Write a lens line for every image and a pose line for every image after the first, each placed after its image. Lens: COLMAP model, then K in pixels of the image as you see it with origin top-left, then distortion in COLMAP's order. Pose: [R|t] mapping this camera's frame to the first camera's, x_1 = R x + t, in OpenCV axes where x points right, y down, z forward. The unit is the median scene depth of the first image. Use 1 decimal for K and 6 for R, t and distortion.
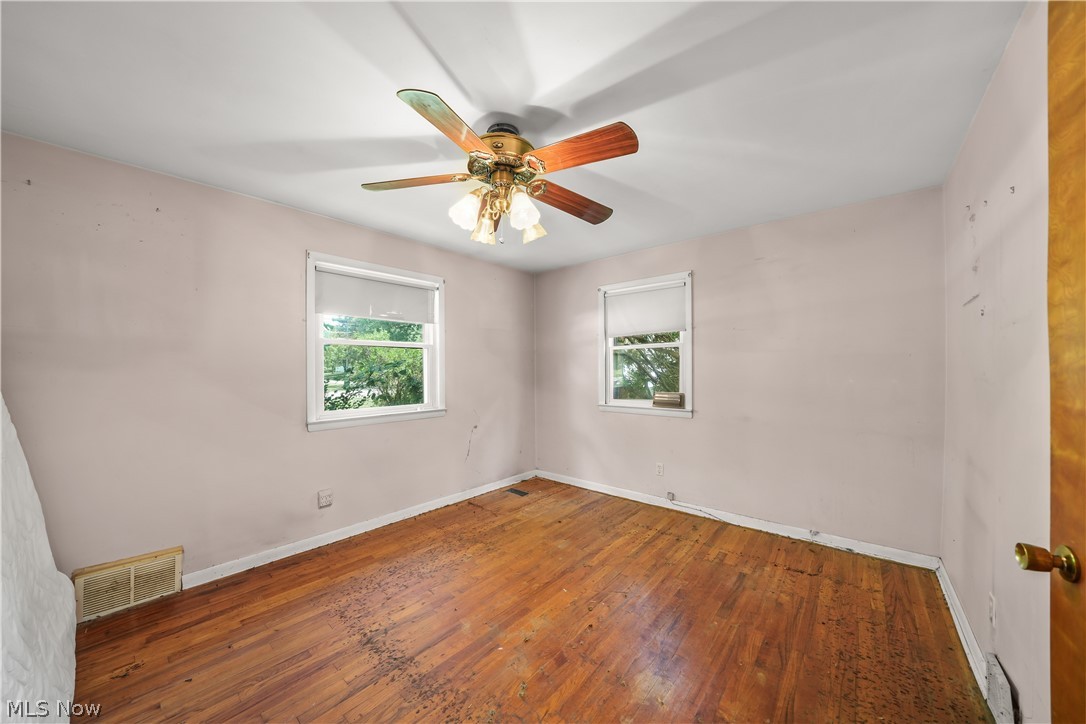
lens RADIAL K [[380.9, 0, 537.7], [0, 380.9, 357.2], [0, 0, 1]] dist [-0.001867, -0.000419]
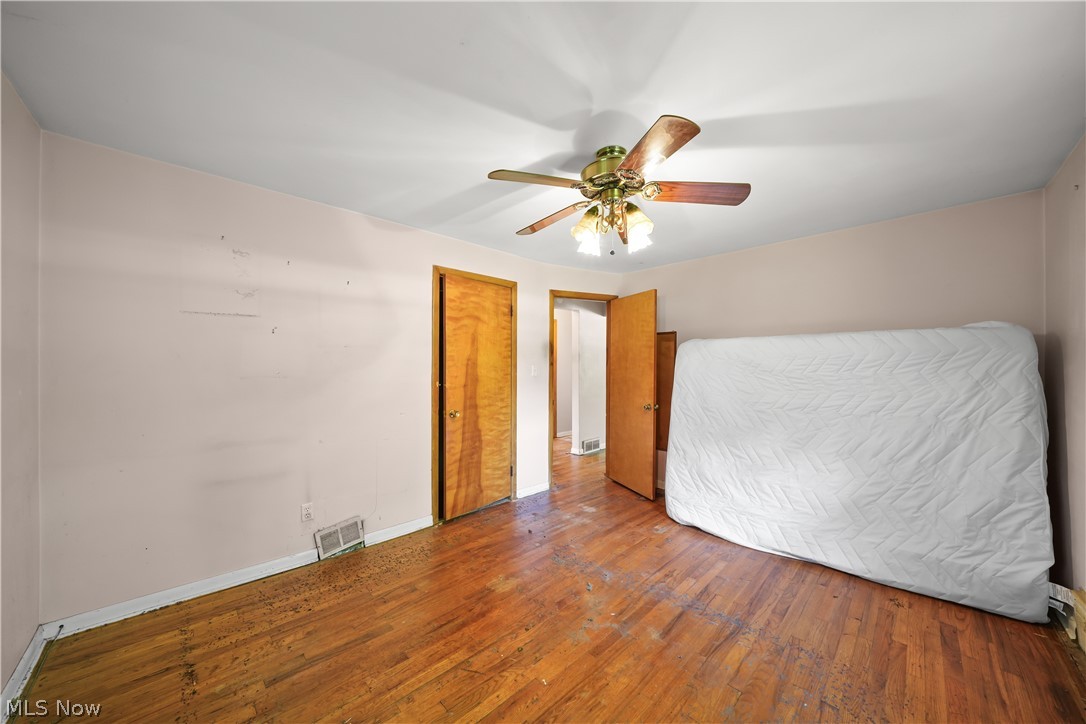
lens RADIAL K [[380.9, 0, 537.7], [0, 380.9, 357.2], [0, 0, 1]] dist [-0.001867, -0.000419]
pose [[-0.996370, 0.002914, 0.085077, 0.025312], [-0.001167, 0.998853, -0.047868, 0.044925], [-0.085119, -0.047793, -0.995224, 2.026233]]
